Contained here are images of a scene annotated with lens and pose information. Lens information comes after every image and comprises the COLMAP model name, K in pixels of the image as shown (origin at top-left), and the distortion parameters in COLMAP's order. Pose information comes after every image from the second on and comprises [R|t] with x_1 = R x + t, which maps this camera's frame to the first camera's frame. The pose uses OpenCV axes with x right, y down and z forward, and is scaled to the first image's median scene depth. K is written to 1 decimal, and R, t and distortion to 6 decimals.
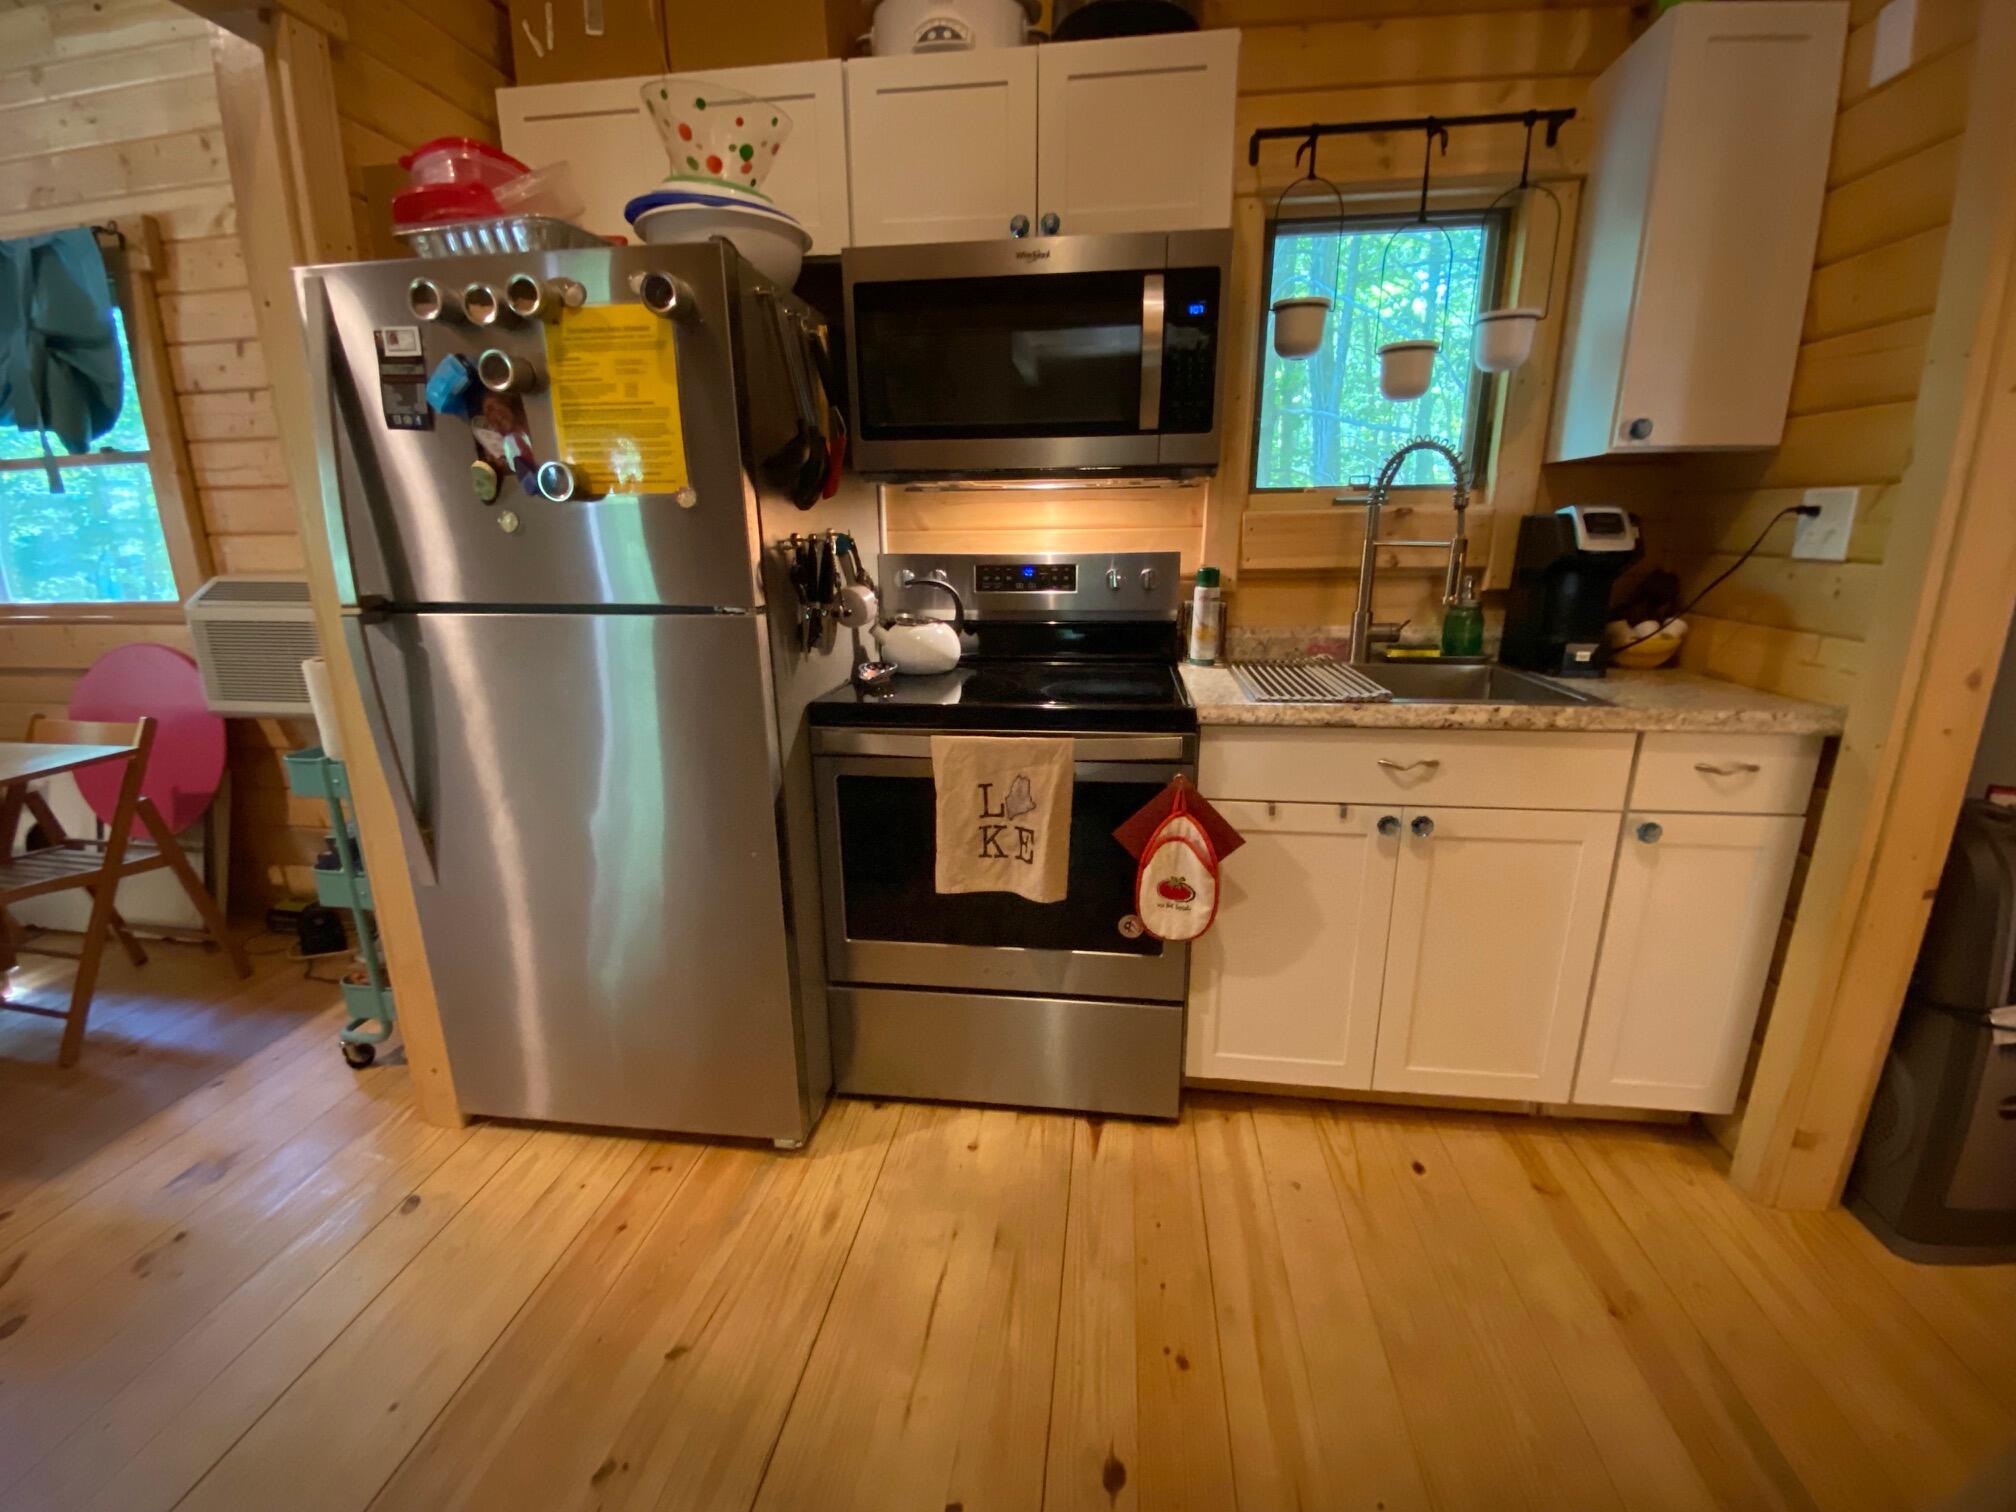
lens RADIAL K [[829.1, 0, 1015.5], [0, 829.1, 763.3], [0, 0, 1]] dist [0.022128, -0.021993]
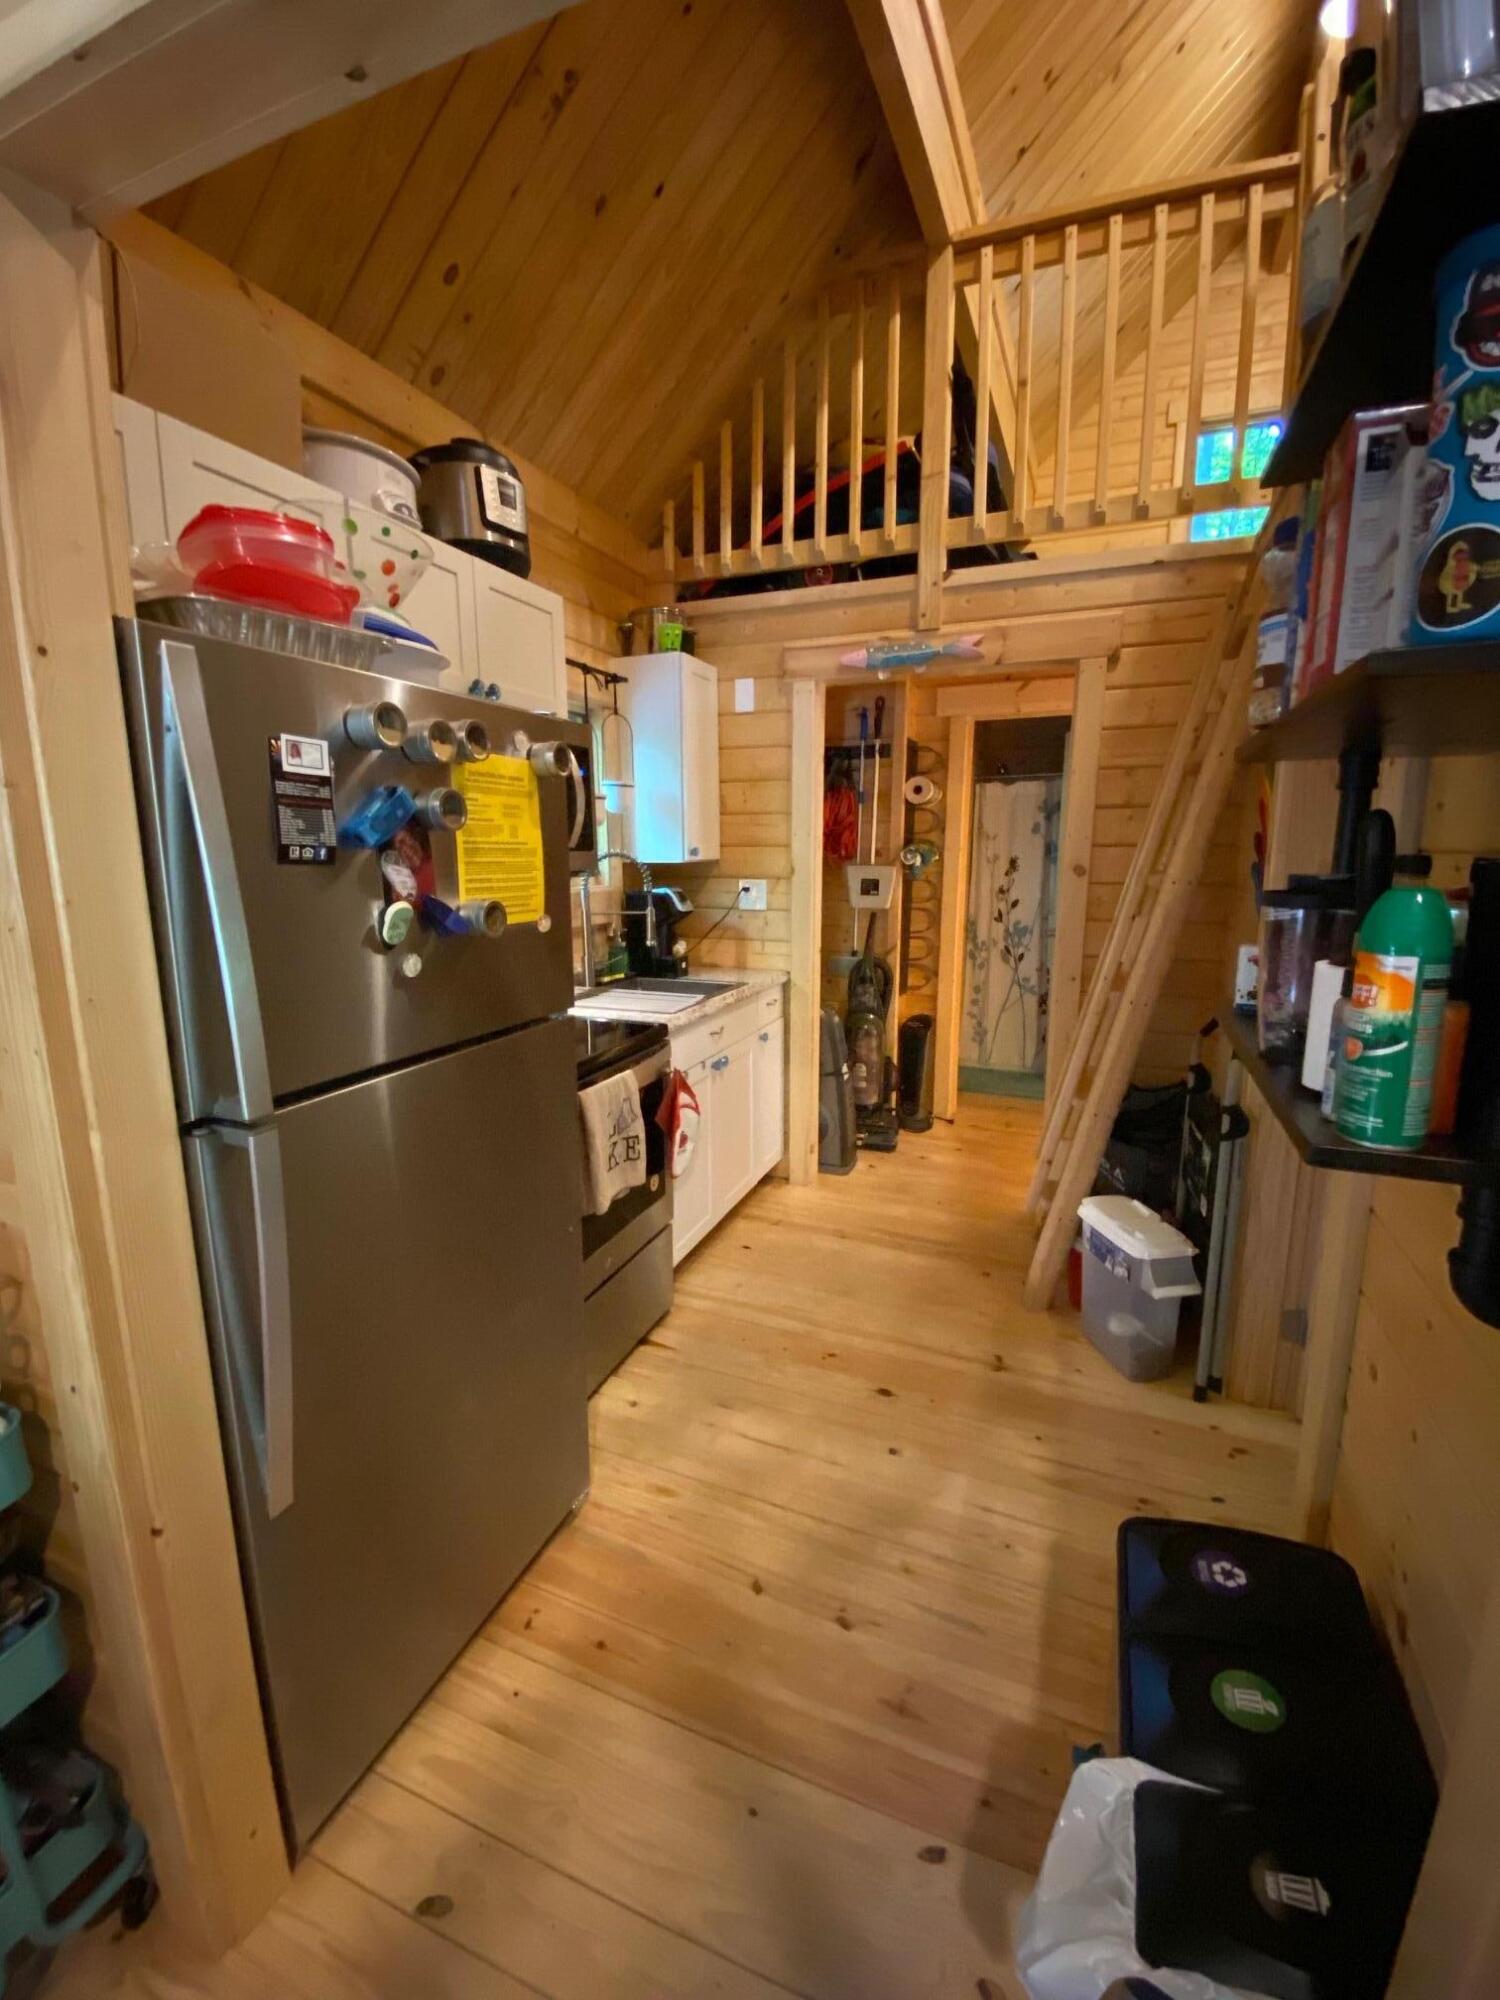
lens RADIAL K [[822.6, 0, 750.0], [0, 822.6, 1000.0], [0, 0, 1]] dist [0.022128, -0.021993]
pose [[0.262069, -0.166012, 0.950663, -1.366310], [0.252128, 0.962657, 0.098602, -0.254552], [-0.931532, 0.213848, 0.294138, 0.428277]]
